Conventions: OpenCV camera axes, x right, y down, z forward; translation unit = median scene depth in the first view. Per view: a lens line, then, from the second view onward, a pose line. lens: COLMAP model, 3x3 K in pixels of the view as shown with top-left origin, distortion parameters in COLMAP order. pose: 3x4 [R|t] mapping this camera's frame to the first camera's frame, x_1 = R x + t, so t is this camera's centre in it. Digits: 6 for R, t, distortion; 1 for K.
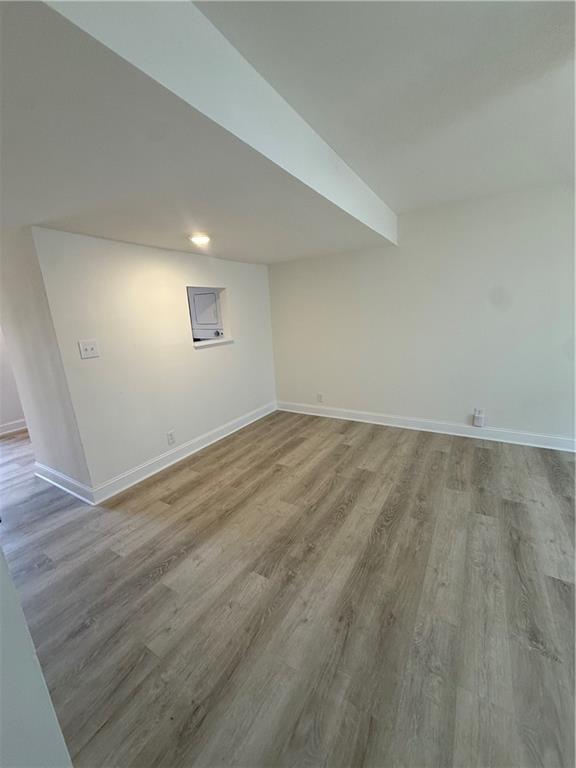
lens RADIAL K [[312.7, 0, 288.5], [0, 312.7, 384.5], [0, 0, 1]] dist [-0.003371, 0.001340]
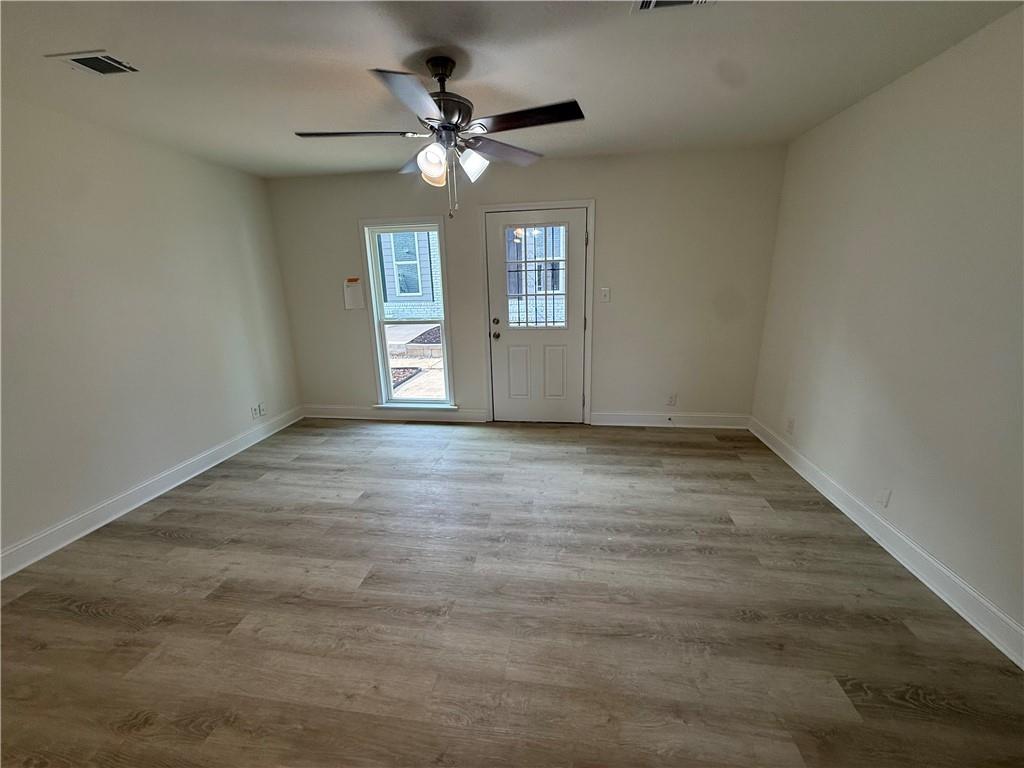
lens RADIAL K [[417.0, 0, 510.3], [0, 417.0, 385.9], [0, 0, 1]] dist [-0.003371, 0.001340]
pose [[-0.412614, -0.172741, 0.894377, -0.337800], [0.240710, 0.926276, 0.289952, -0.174802], [-0.878526, 0.334924, -0.340614, 0.833983]]
